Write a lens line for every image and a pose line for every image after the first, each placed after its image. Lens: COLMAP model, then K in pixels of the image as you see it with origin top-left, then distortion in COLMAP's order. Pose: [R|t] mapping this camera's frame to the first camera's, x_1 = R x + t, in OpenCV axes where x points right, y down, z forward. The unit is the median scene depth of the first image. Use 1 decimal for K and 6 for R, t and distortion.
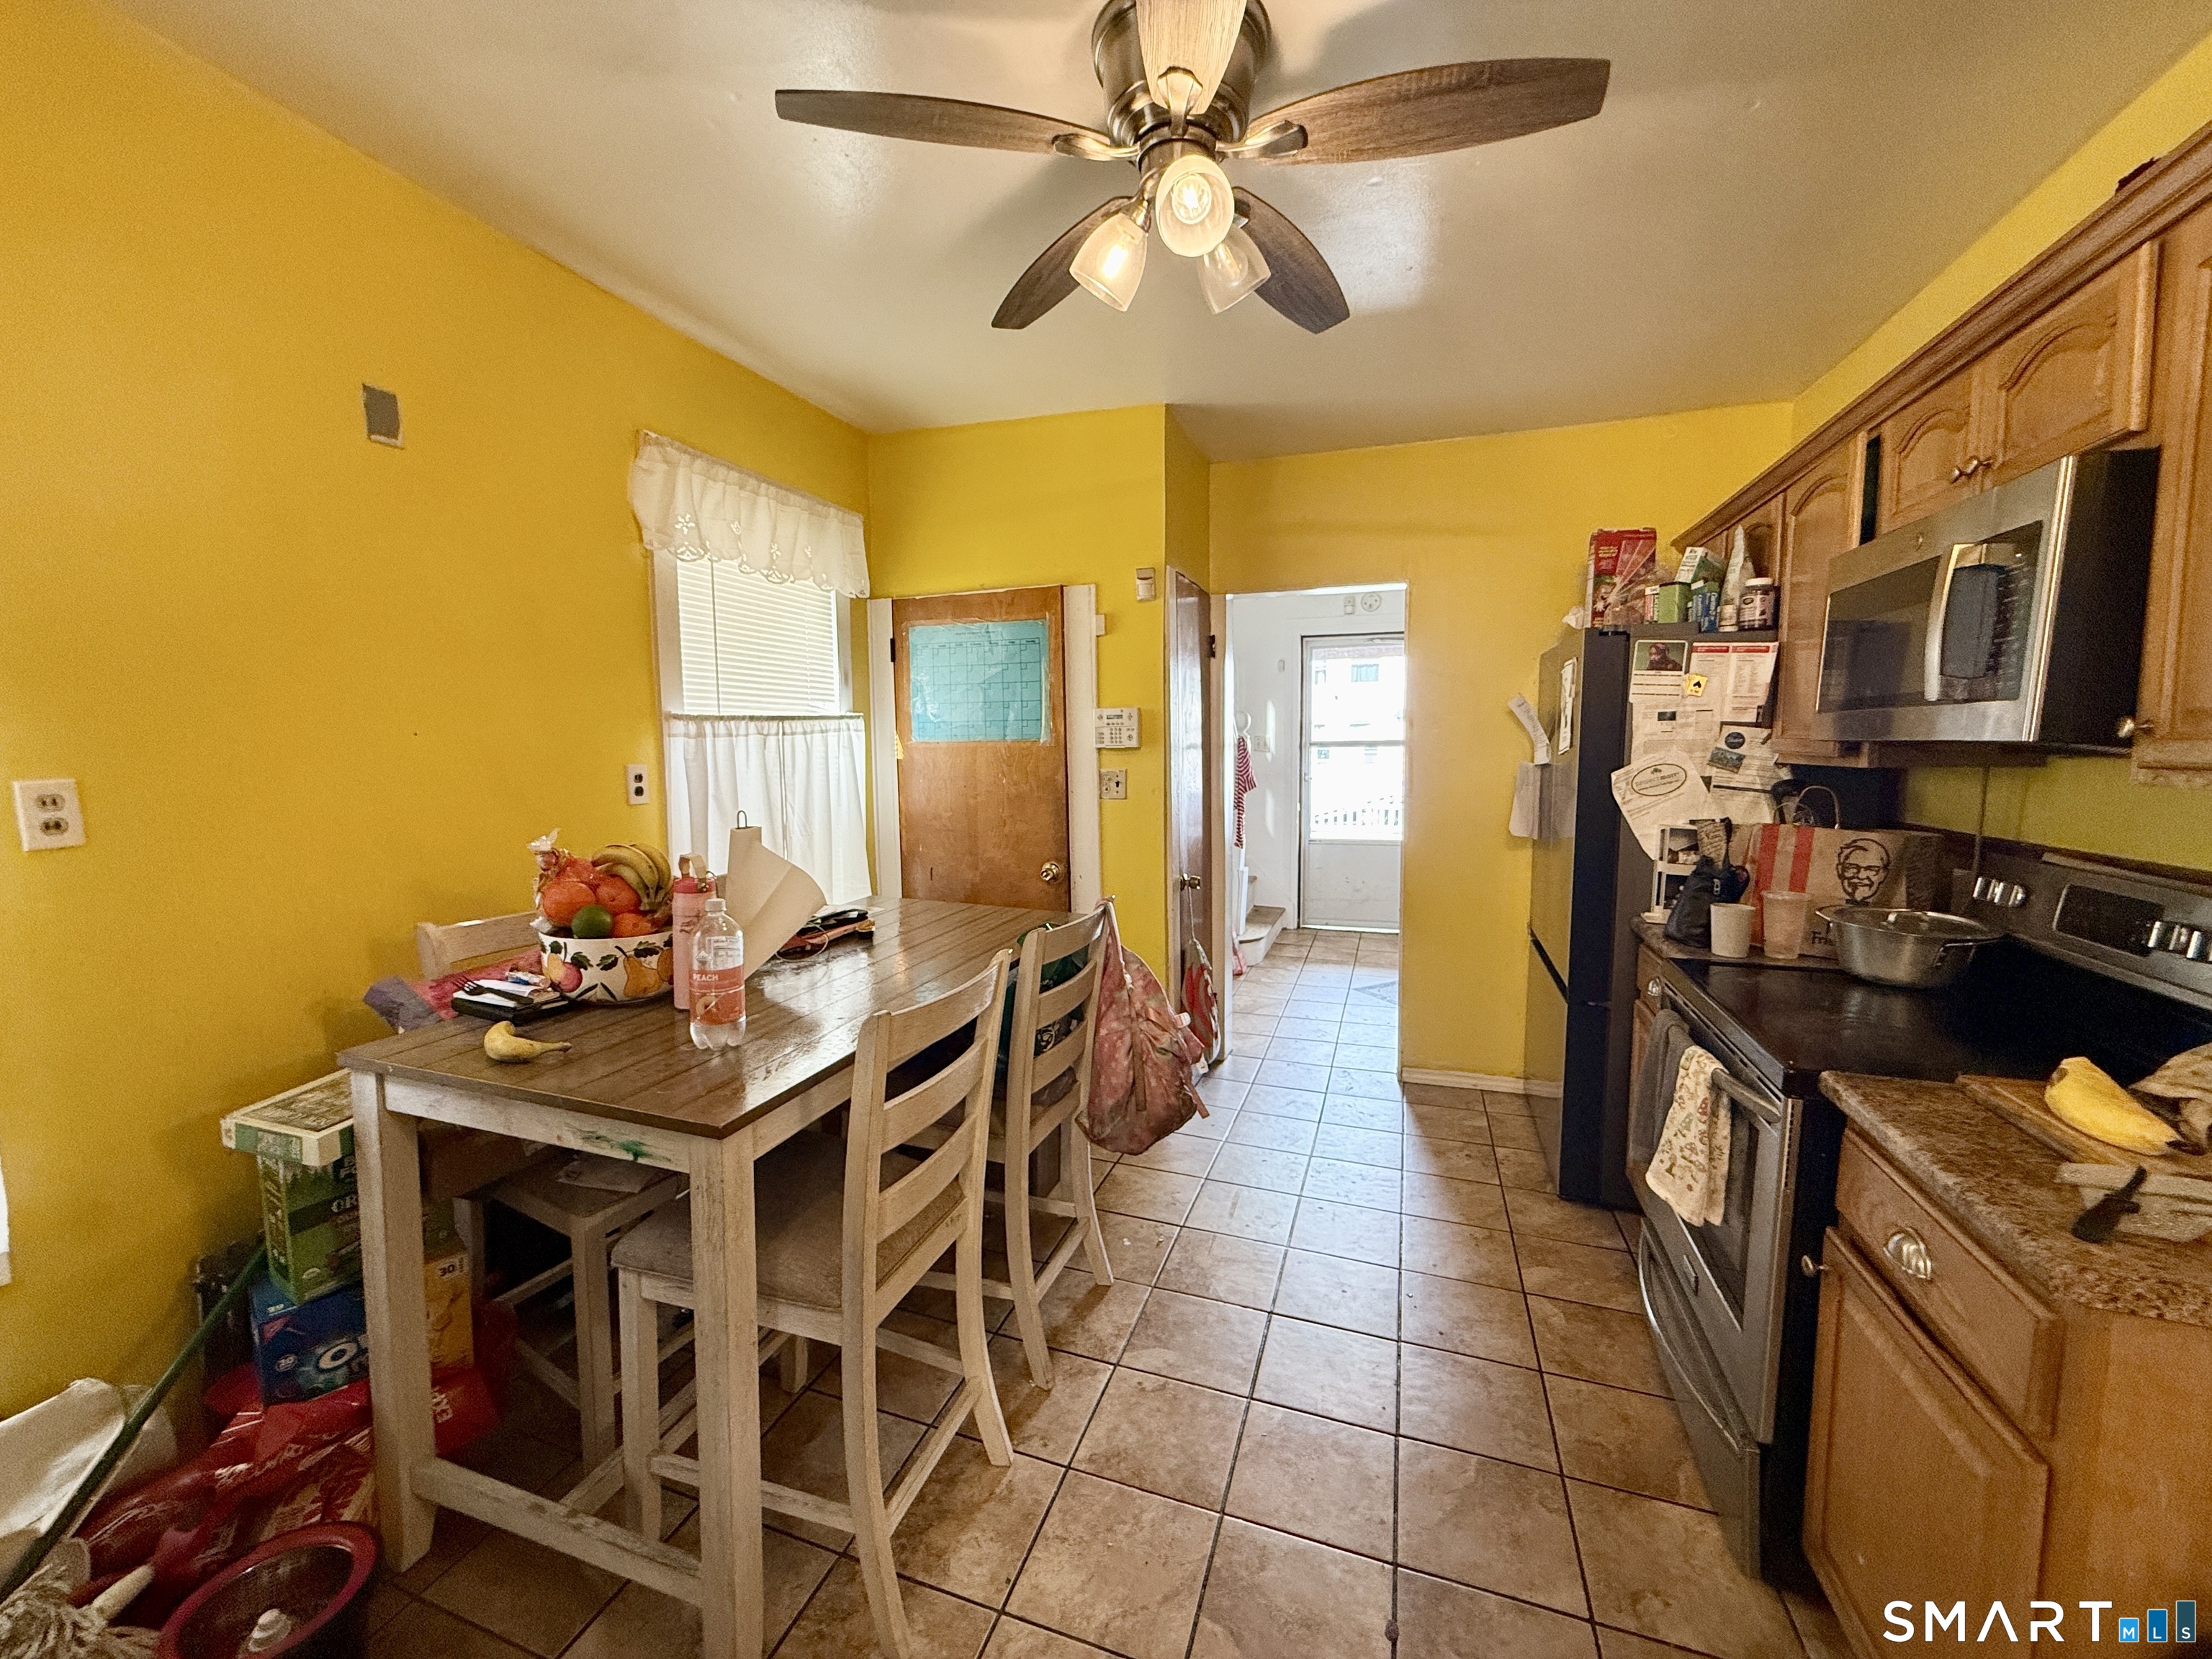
lens RADIAL K [[889.1, 0, 1094.3], [0, 889.1, 831.2], [0, 0, 1]] dist [-0.000028, -0.000445]
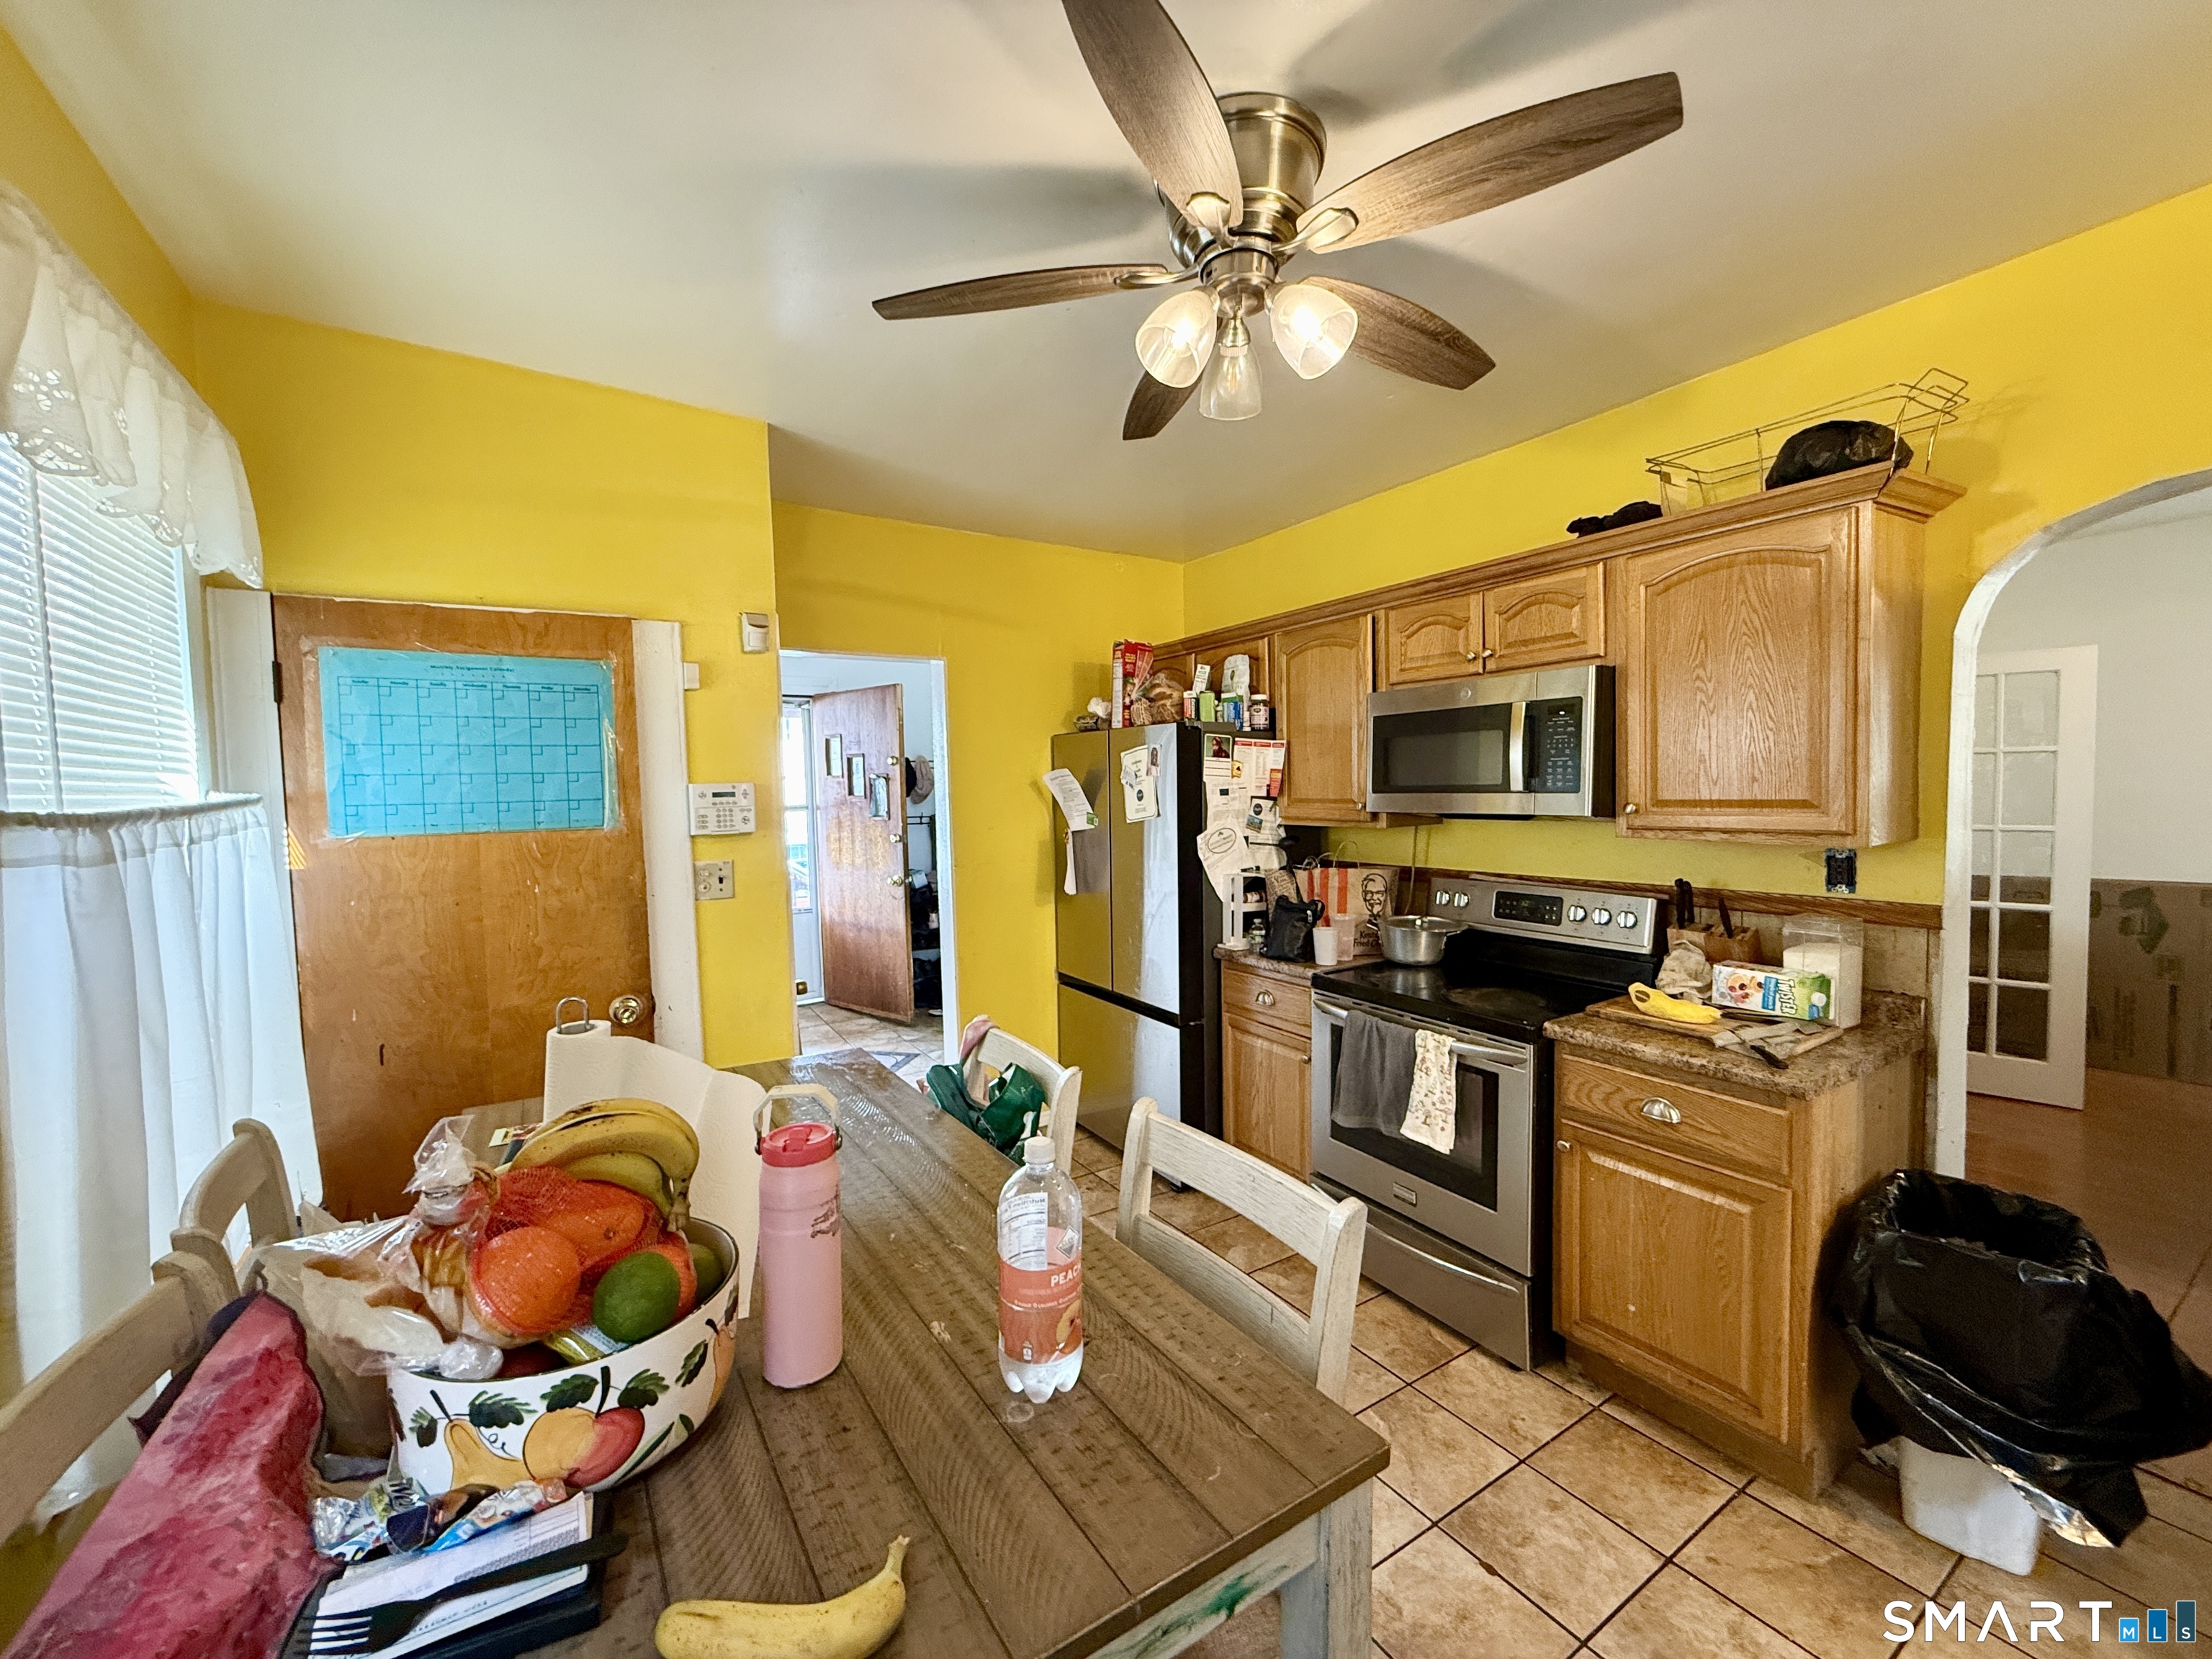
lens RADIAL K [[889.1, 0, 1094.3], [0, 889.1, 831.2], [0, 0, 1]] dist [-0.000028, -0.000445]
pose [[0.613728, -0.047151, 0.788108, -0.515388], [0.094338, 0.995443, -0.013909, -0.071590], [-0.783861, 0.082885, 0.615380, 0.344399]]
